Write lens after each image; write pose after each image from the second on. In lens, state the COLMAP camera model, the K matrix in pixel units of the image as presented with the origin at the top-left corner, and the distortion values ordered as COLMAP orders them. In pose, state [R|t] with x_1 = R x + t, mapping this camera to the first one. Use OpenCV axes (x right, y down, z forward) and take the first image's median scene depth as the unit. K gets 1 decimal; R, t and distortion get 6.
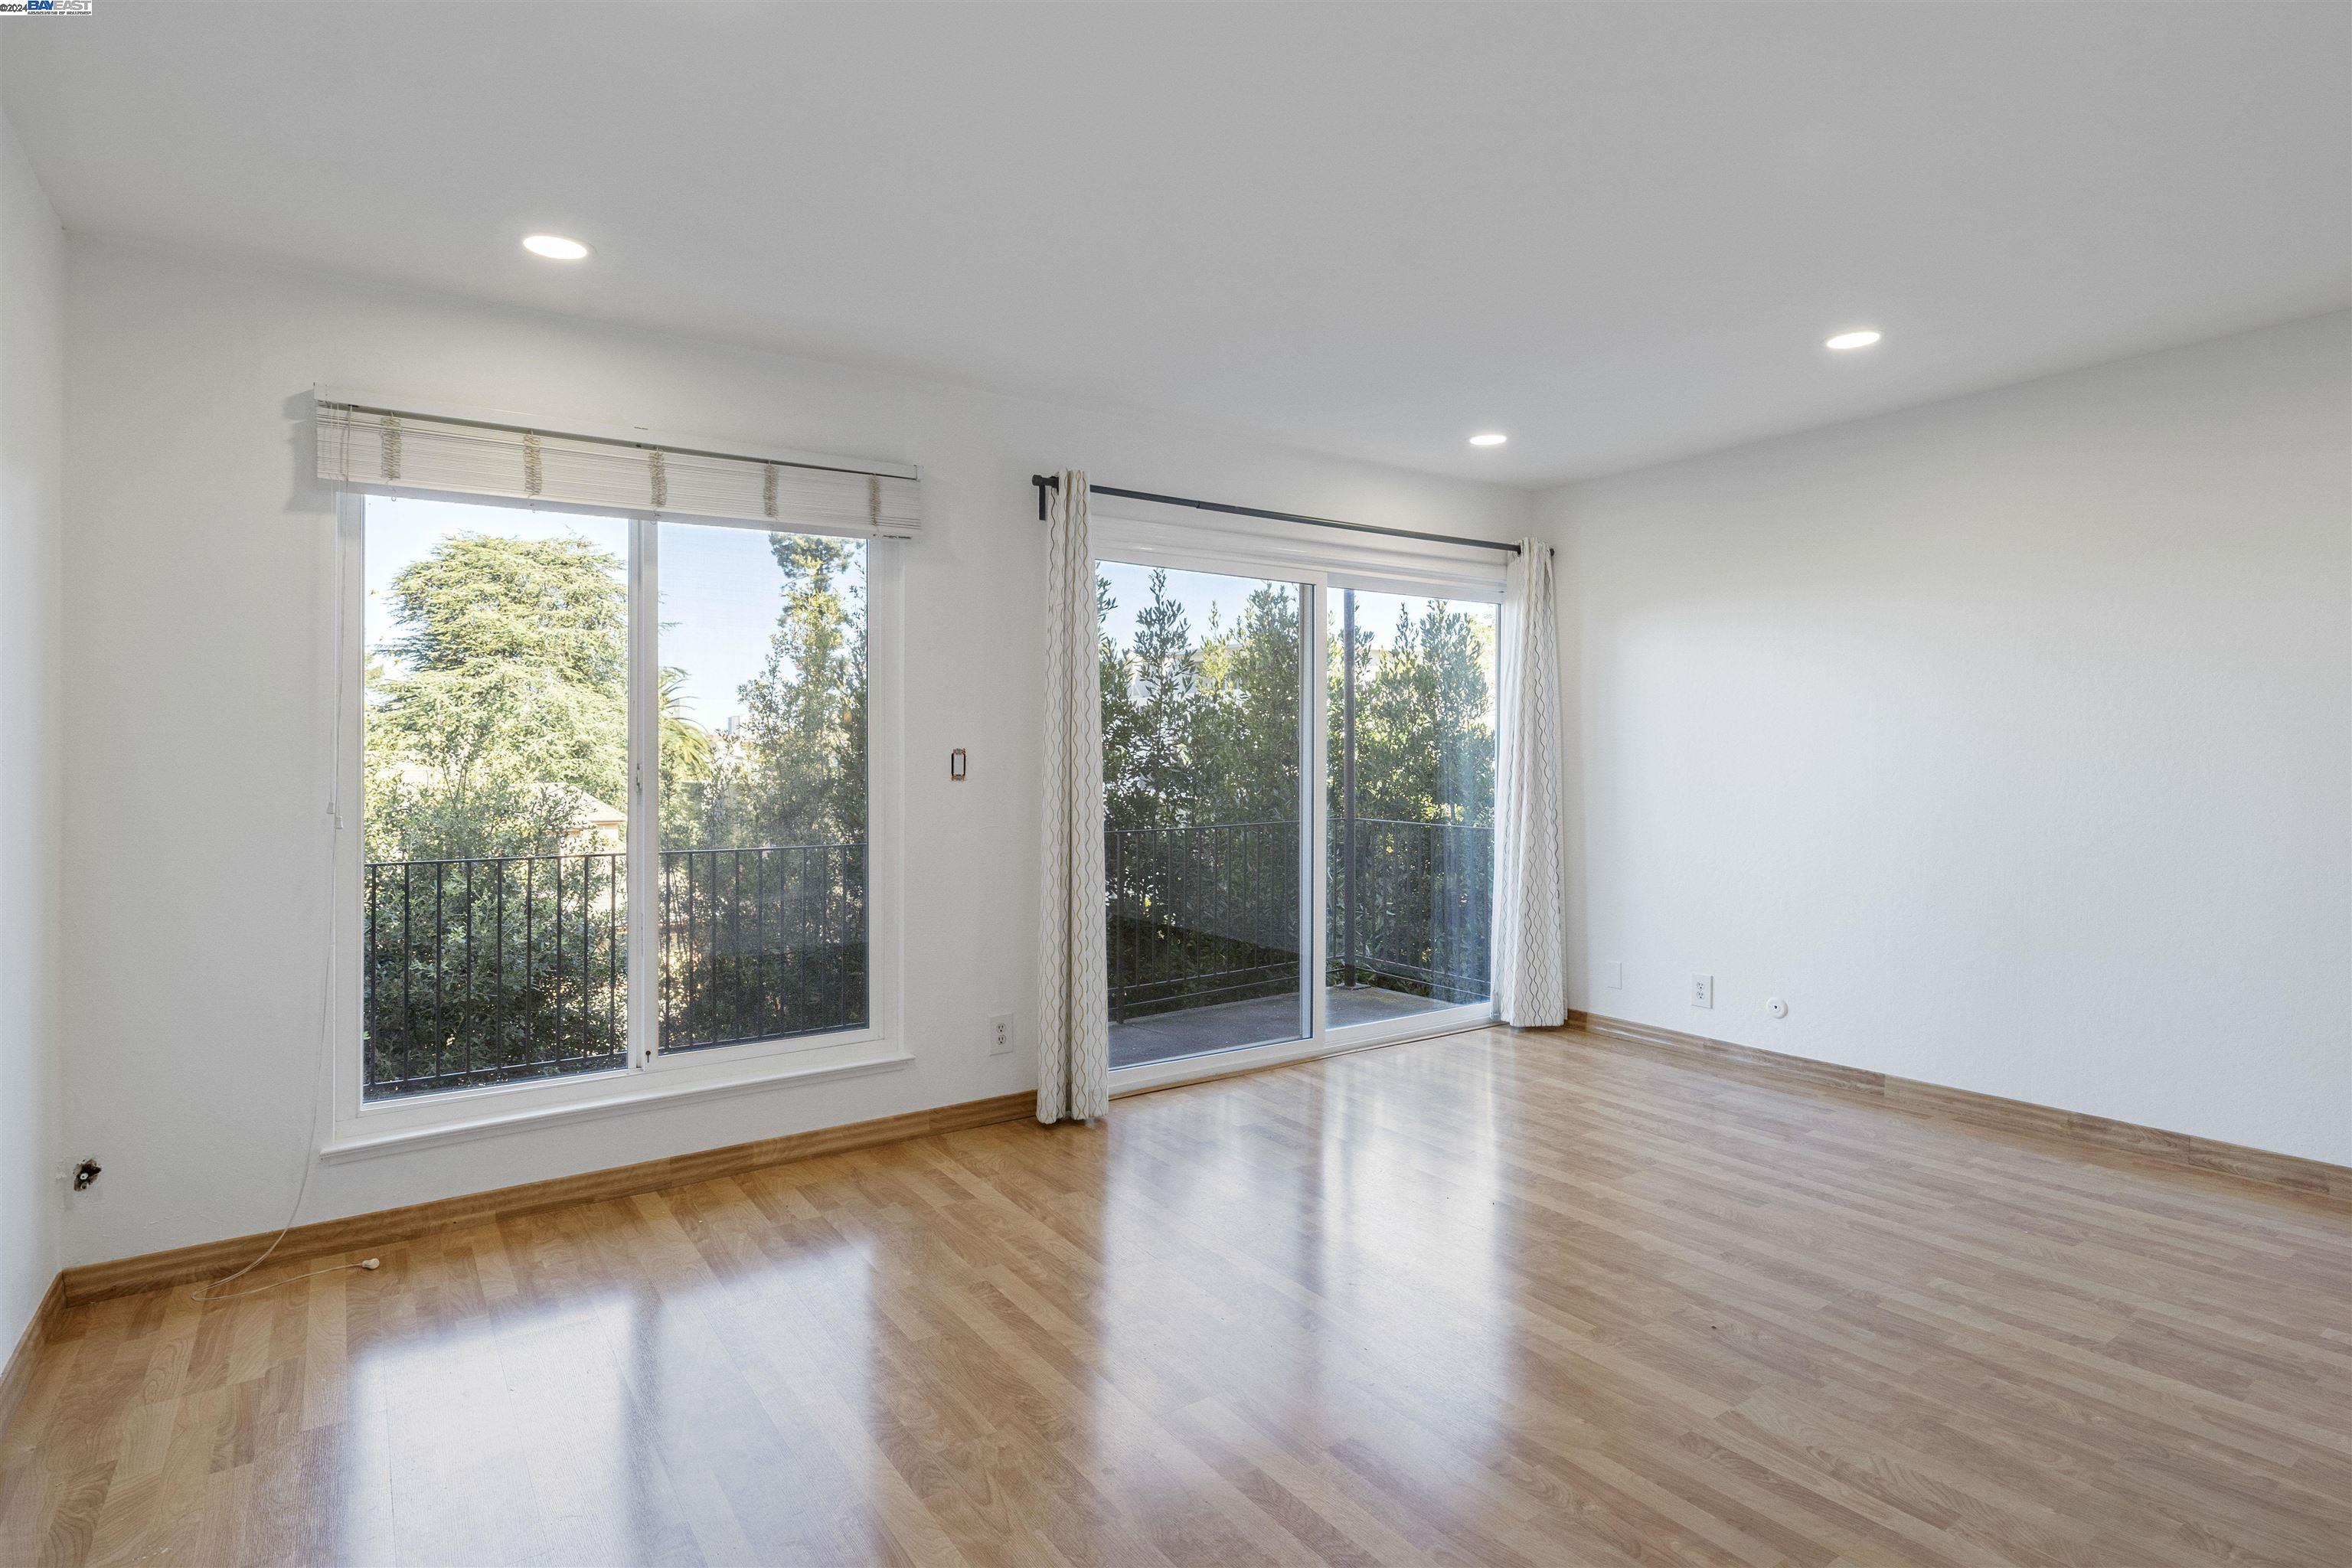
lens RADIAL K [[1153.0, 0, 1173.6], [0, 1153.0, 773.7], [0, 0, 1]] dist [-0.002943, 0.001083]
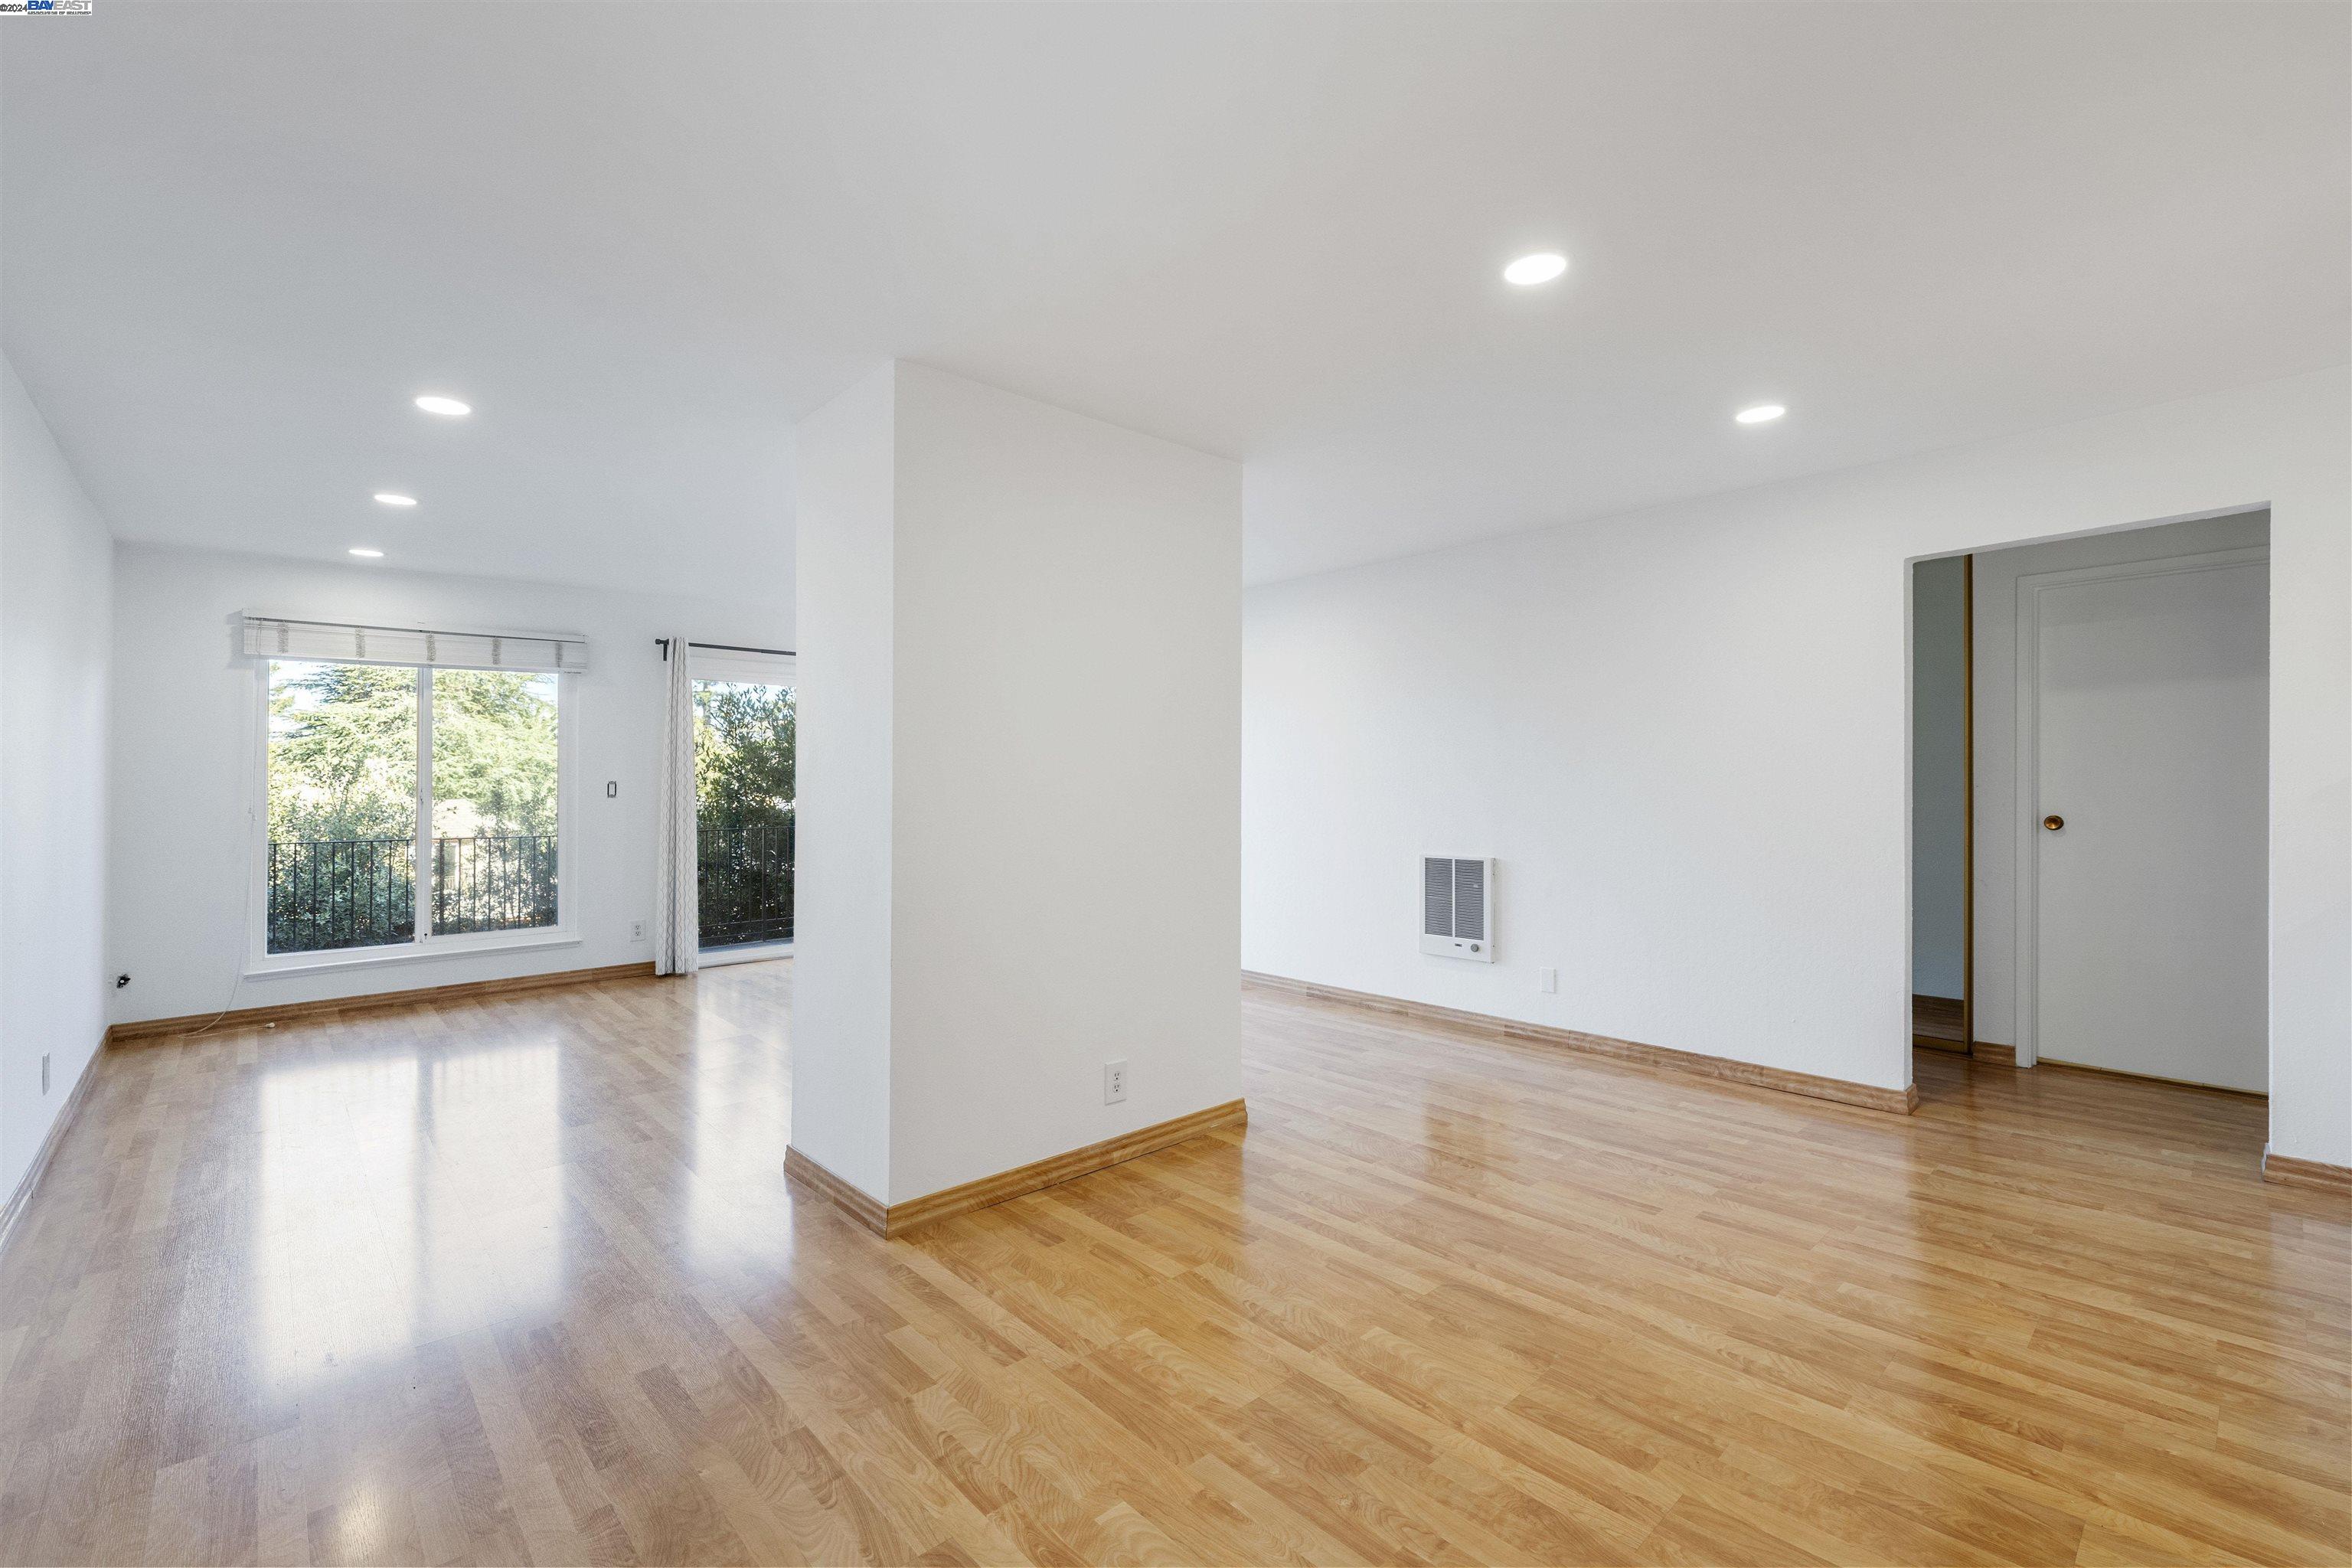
lens RADIAL K [[1005.2, 0, 1162.8], [0, 1005.2, 790.1], [0, 0, 1]] dist [0.011956, -0.000504]
pose [[0.994437, 0.002241, 0.105312, 0.359807], [-0.002009, 0.999995, -0.002305, -0.003378], [-0.105317, 0.002081, 0.994437, -0.502349]]
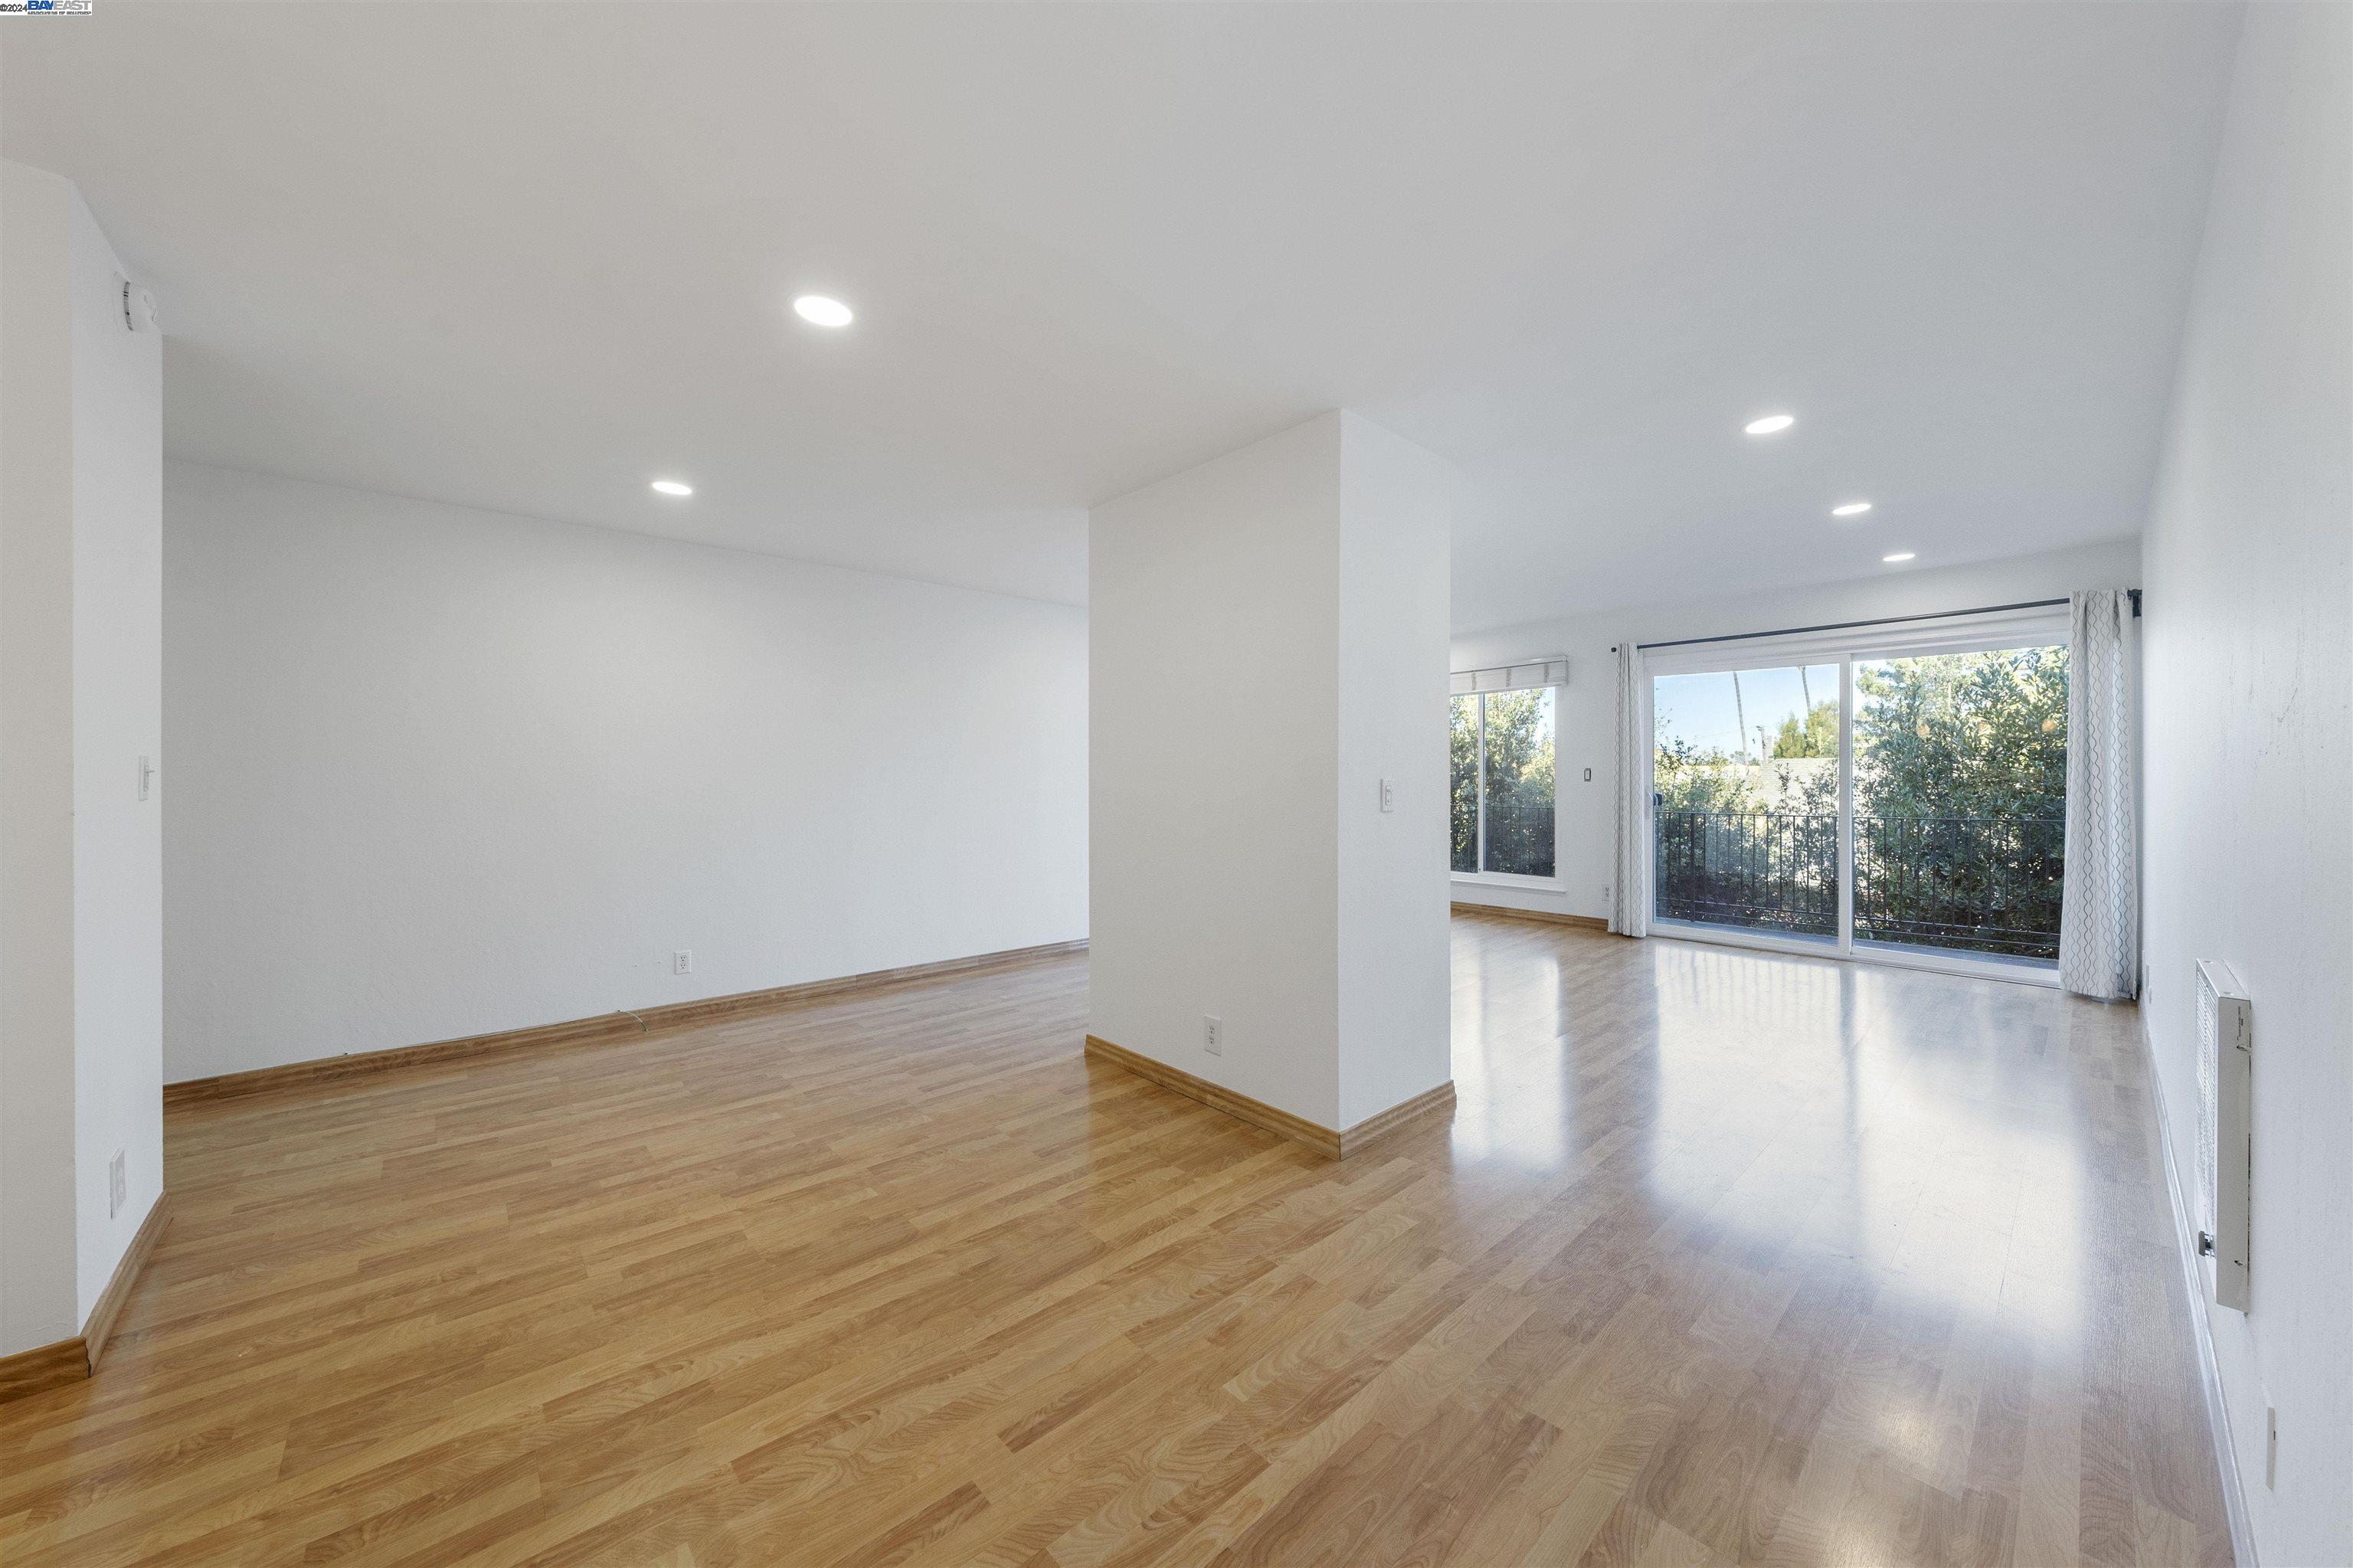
lens RADIAL K [[814.1, 0, 1184.3], [0, 814.1, 773.2], [0, 0, 1]] dist [0.003073, 0.000377]
pose [[0.111610, 0.002356, -0.993749, 0.914621], [-0.001230, 0.999997, 0.002233, -0.009377], [0.993751, 0.000973, 0.111613, -0.008366]]
